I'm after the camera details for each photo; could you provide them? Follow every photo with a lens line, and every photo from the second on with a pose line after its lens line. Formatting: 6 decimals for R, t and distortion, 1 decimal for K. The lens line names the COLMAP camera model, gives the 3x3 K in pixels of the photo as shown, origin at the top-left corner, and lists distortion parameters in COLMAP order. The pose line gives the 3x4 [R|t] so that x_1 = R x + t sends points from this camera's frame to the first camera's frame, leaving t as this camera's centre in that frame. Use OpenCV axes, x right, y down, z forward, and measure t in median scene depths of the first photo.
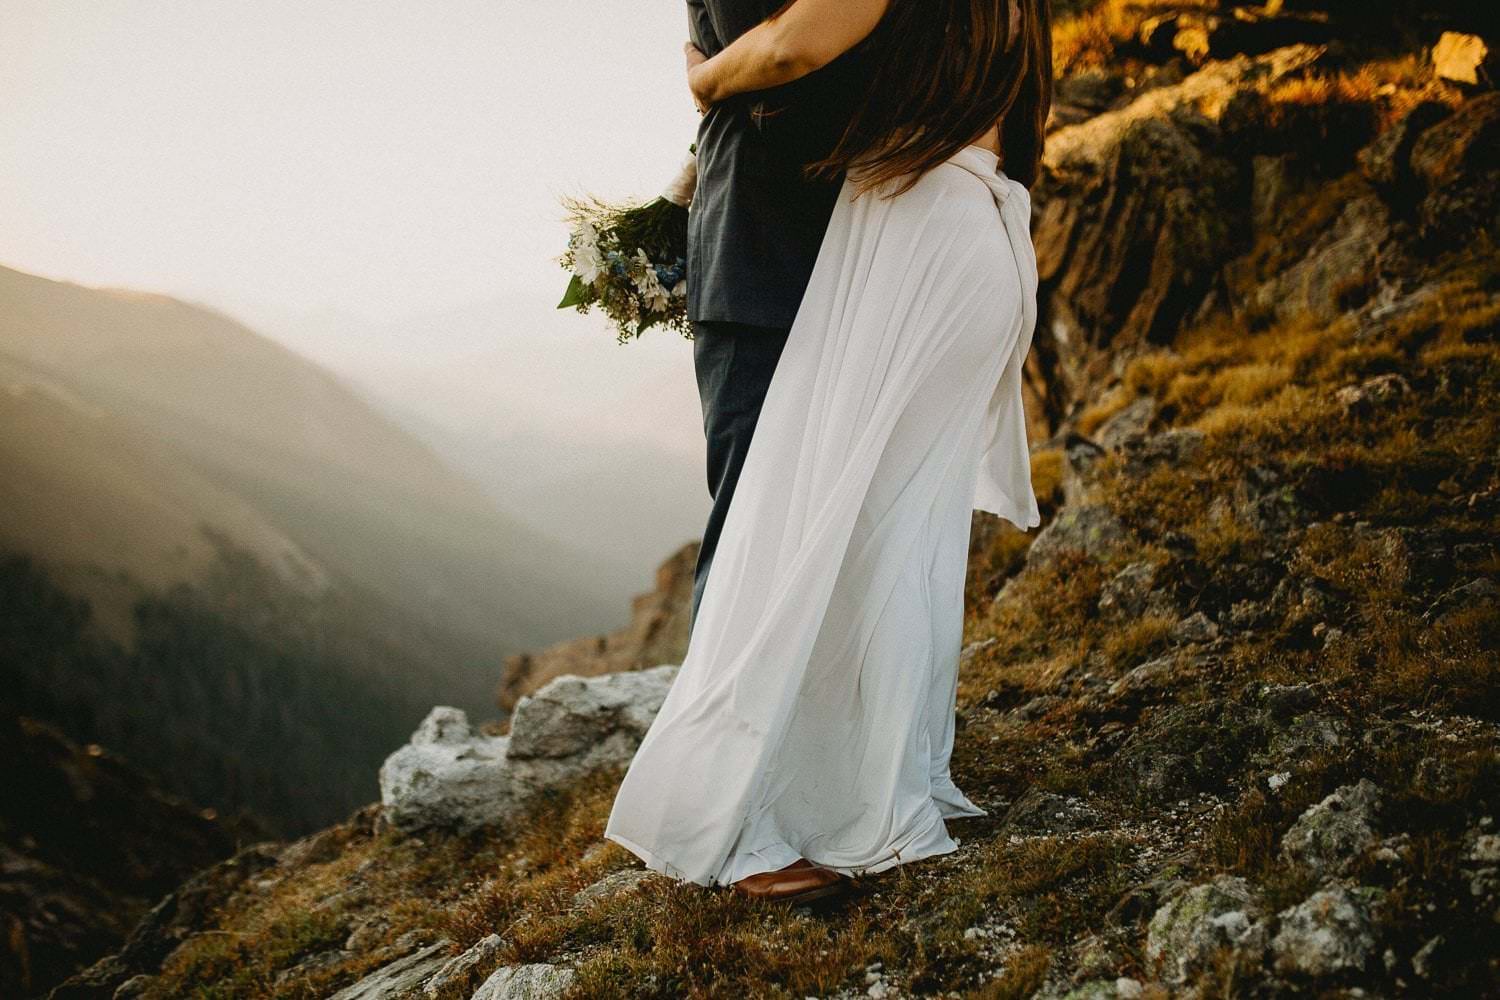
lens RADIAL K [[1433.1, 0, 754.6], [0, 1433.1, 504.1], [0, 0, 1]] dist [-0.049305, 0.083126]
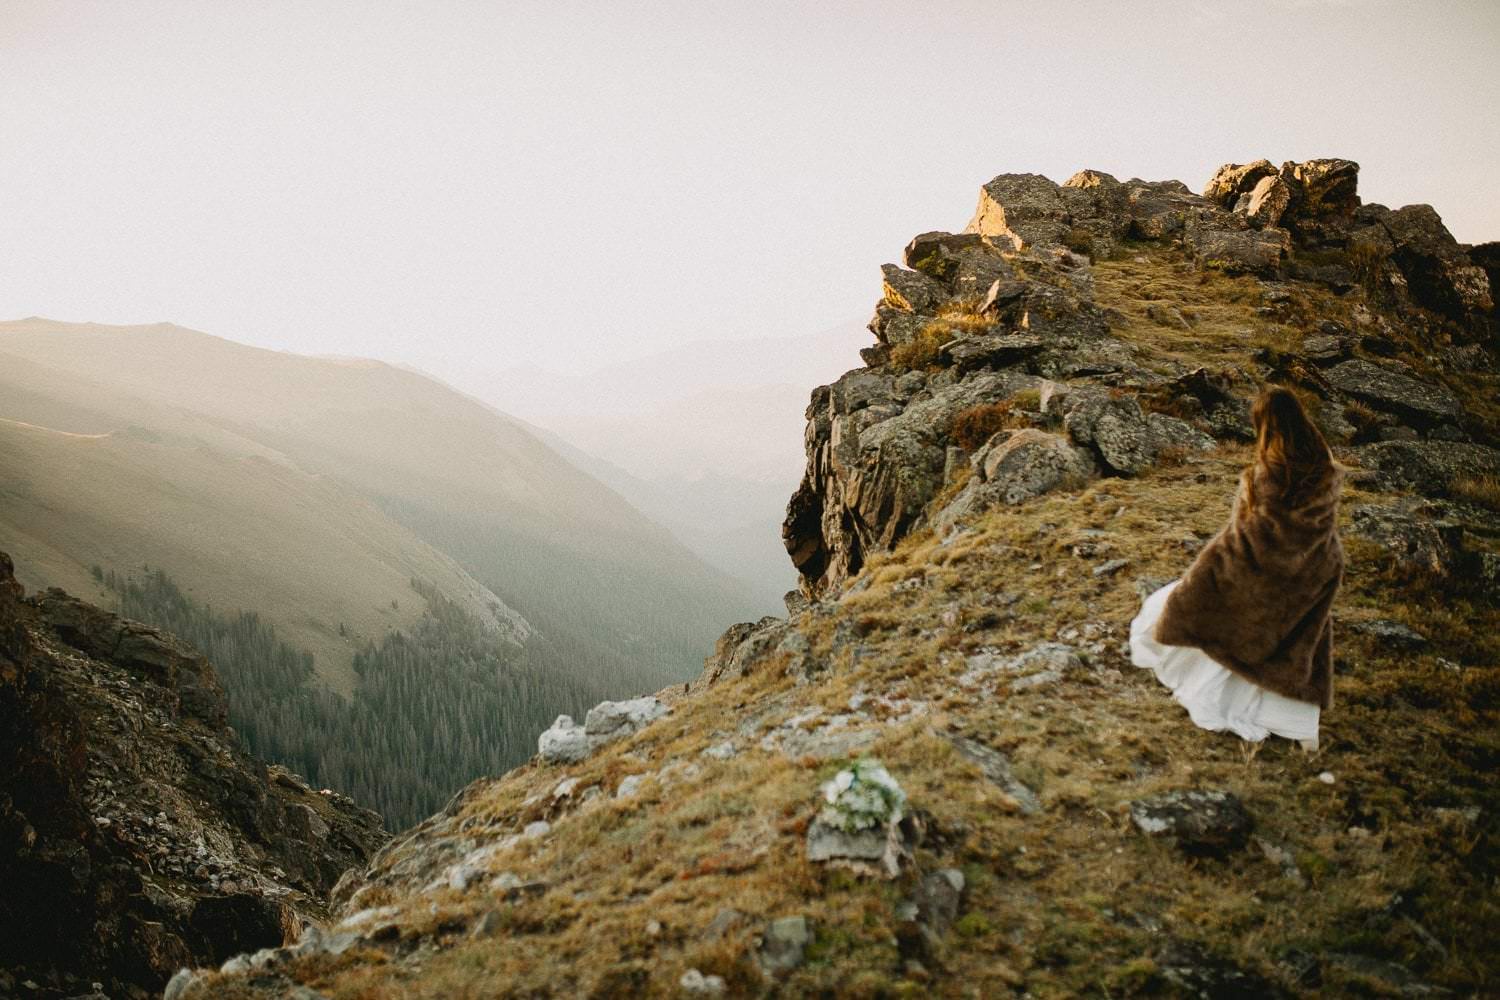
lens RADIAL K [[1433.1, 0, 754.6], [0, 1433.1, 504.1], [0, 0, 1]] dist [-0.049305, 0.083126]
pose [[0.990596, -0.036265, -0.131929, 0.491879], [0.032573, 0.999018, -0.030039, -0.152928], [0.132889, 0.025460, 0.990804, -1.556499]]
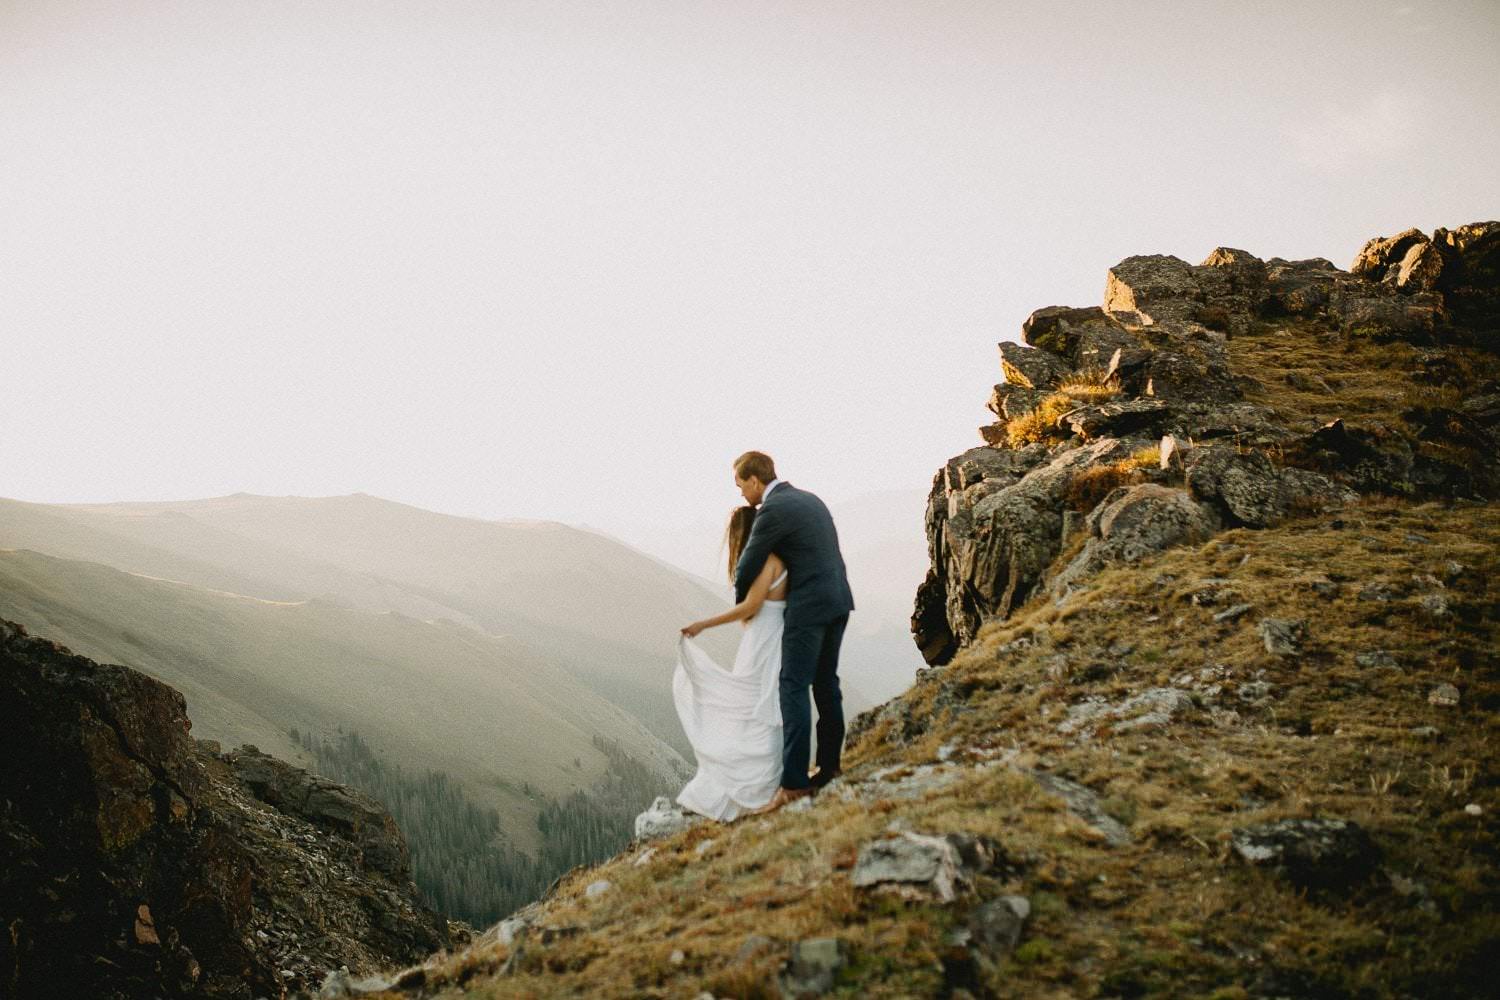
lens RADIAL K [[1433.1, 0, 754.6], [0, 1433.1, 504.1], [0, 0, 1]] dist [-0.049305, 0.083126]
pose [[0.965292, -0.087864, -0.245949, 0.605359], [0.053941, 0.988478, -0.141424, 0.001762], [0.255541, 0.123248, 0.958910, -1.415416]]
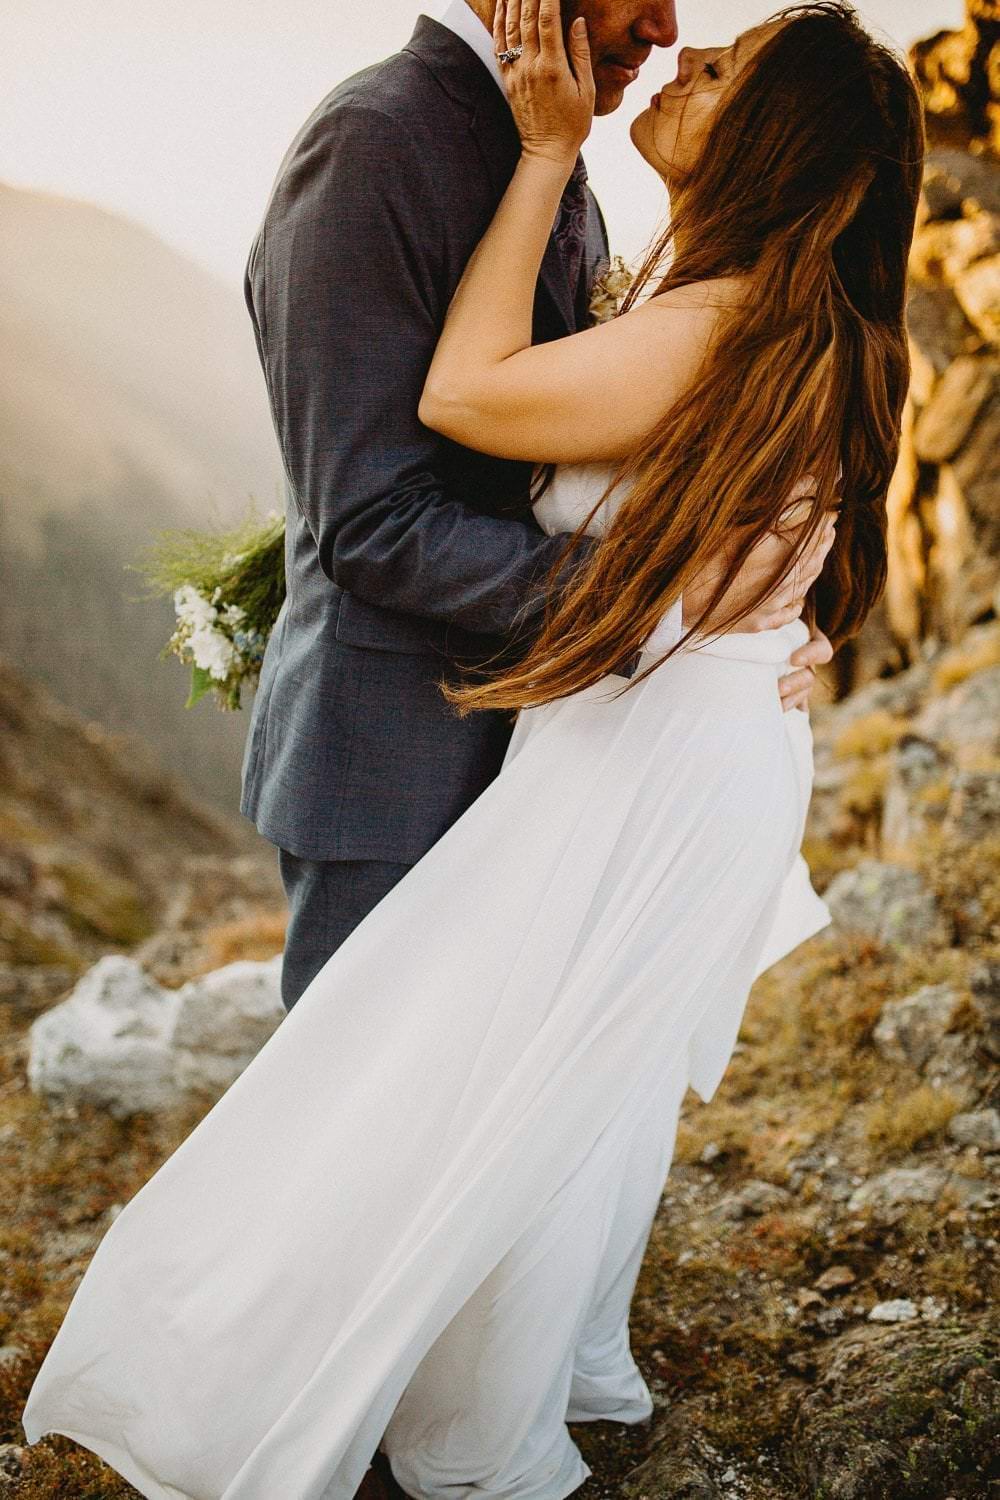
lens RADIAL K [[1433.1, 0, 510.9], [0, 1433.1, 749.4], [0, 0, 1]] dist [-0.049305, 0.083126]
pose [[0.987787, 0.129240, -0.087029, 0.080709], [-0.109469, 0.973120, 0.202619, -0.190099], [0.110876, -0.190618, 0.975383, 0.218282]]
